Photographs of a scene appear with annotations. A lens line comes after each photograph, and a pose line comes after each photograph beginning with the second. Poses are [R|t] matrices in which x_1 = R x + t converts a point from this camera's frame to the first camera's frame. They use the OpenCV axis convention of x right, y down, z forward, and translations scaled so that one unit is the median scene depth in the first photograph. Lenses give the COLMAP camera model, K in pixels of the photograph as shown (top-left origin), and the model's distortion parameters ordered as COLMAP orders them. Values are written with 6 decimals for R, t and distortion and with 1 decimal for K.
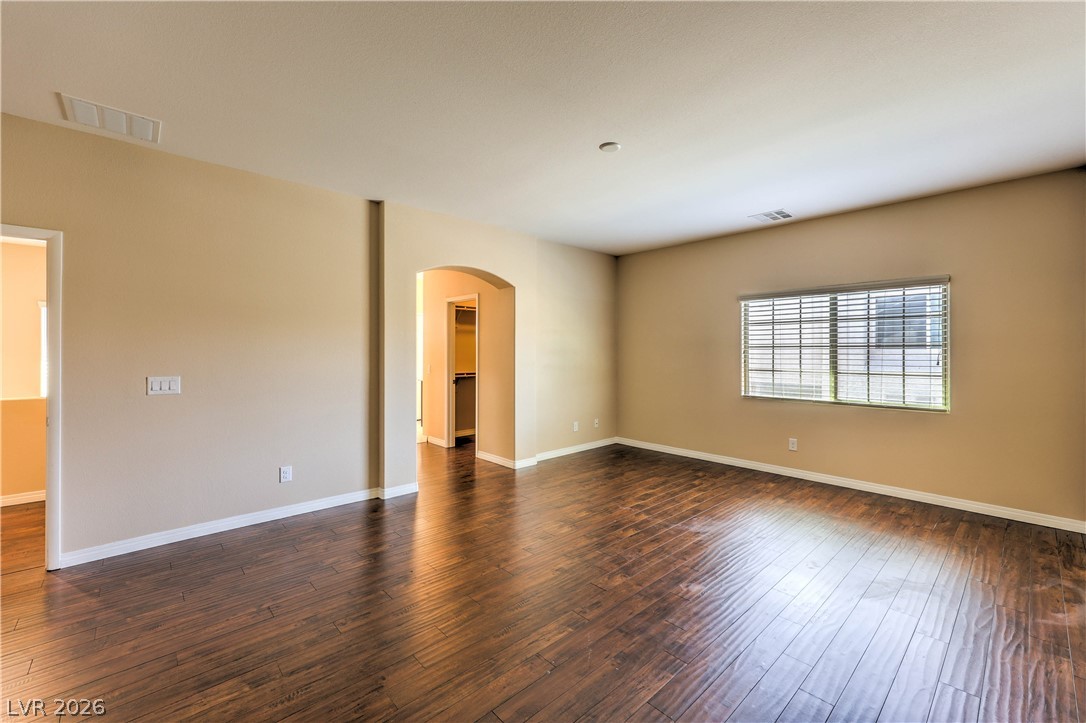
lens RADIAL K [[448.4, 0, 557.5], [0, 448.4, 352.5], [0, 0, 1]] dist [0.002007, 0.000256]
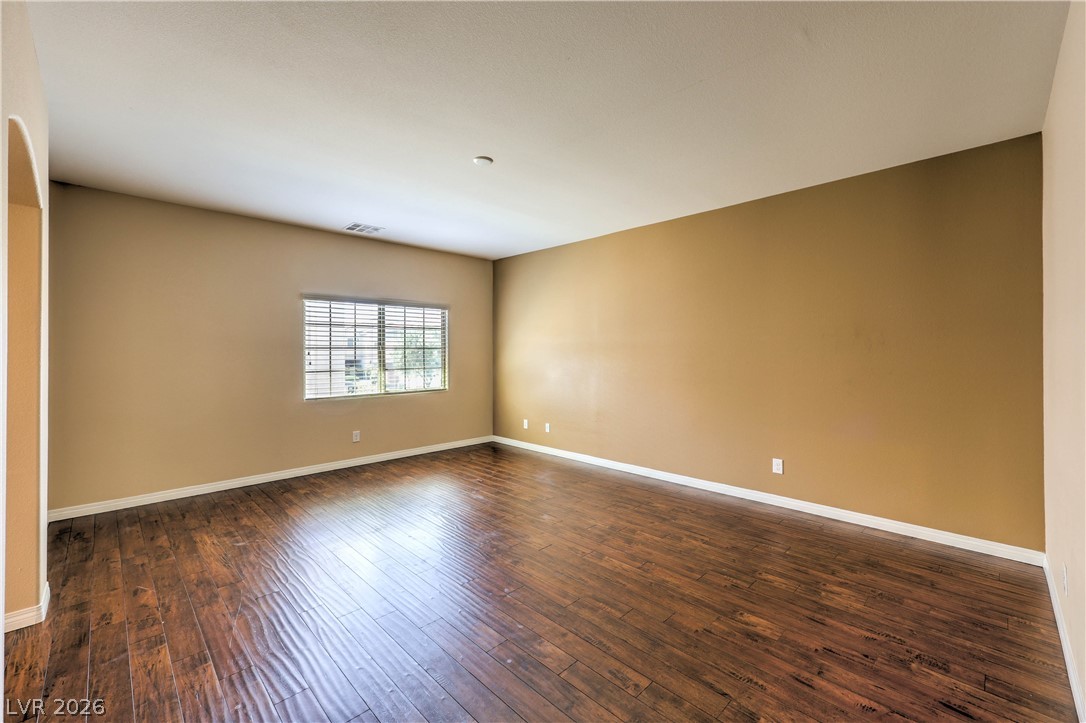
lens RADIAL K [[448.4, 0, 557.5], [0, 448.4, 352.5], [0, 0, 1]] dist [0.002007, 0.000256]
pose [[-0.038259, -0.001204, 0.999267, -0.630090], [0.009087, 0.999958, 0.001553, 0.000689], [-0.999227, 0.009139, -0.038246, 0.574812]]
